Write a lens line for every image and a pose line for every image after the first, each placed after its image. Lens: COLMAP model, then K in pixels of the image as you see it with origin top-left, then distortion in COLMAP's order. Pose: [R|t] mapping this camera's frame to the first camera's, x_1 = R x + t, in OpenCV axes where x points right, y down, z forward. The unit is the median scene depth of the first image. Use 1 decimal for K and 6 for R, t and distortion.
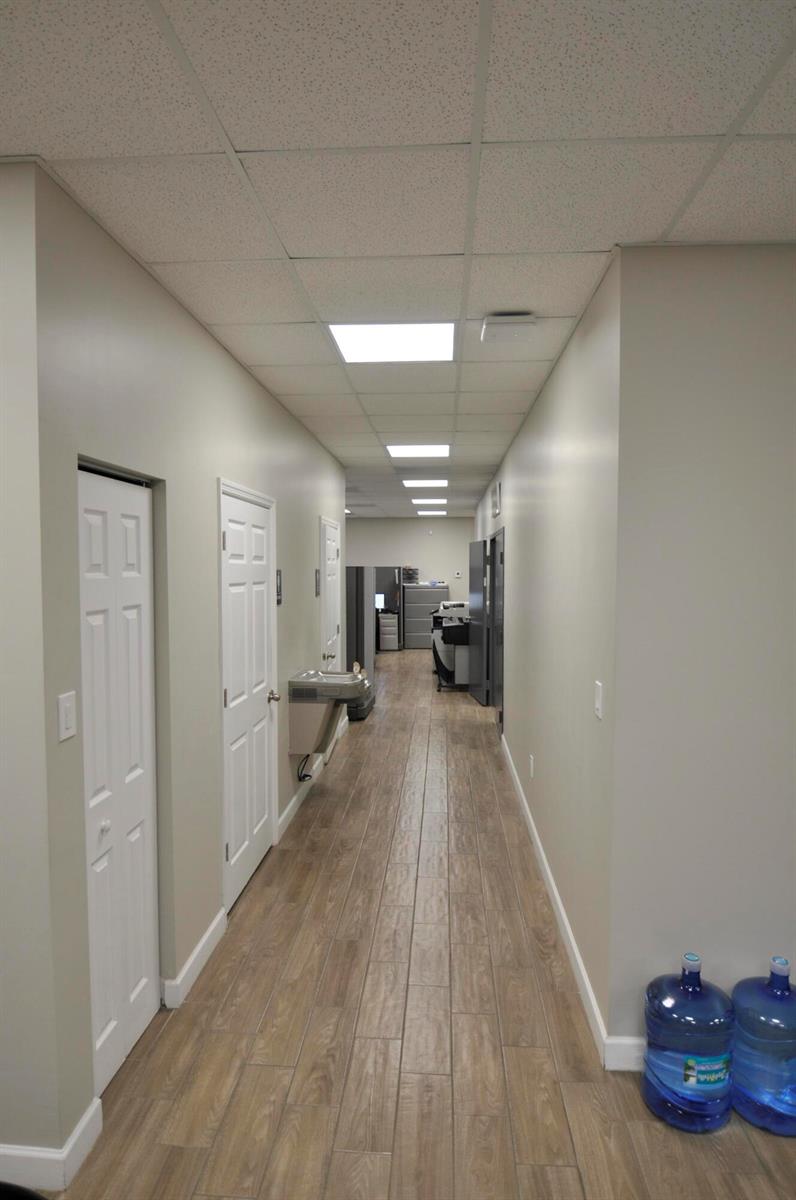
lens RADIAL K [[694.8, 0, 398.0], [0, 694.8, 600.0], [0, 0, 1]] dist [0.000511, -0.015789]
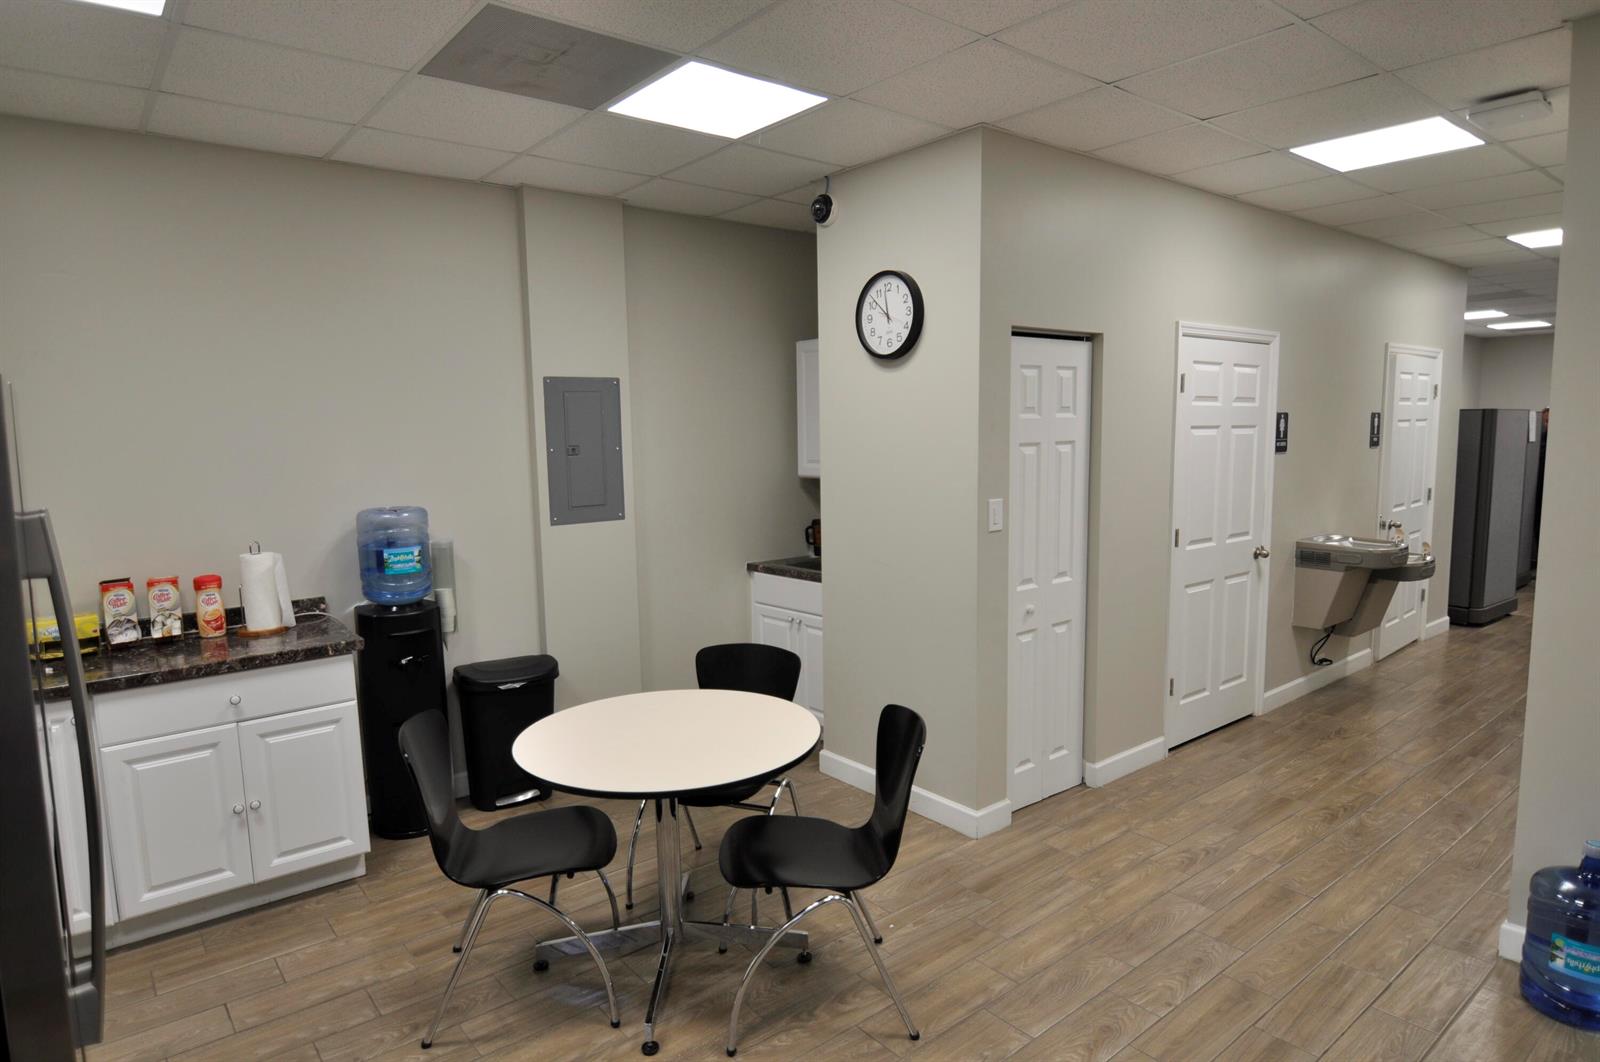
lens RADIAL K [[926.4, 0, 800.0], [0, 926.4, 531.0], [0, 0, 1]] dist [0.000511, -0.015789]
pose [[0.681035, 0.072165, -0.728686, 0.450076], [-0.020078, 0.996598, 0.079933, 0.040434], [0.731976, -0.039807, 0.680167, -0.411191]]
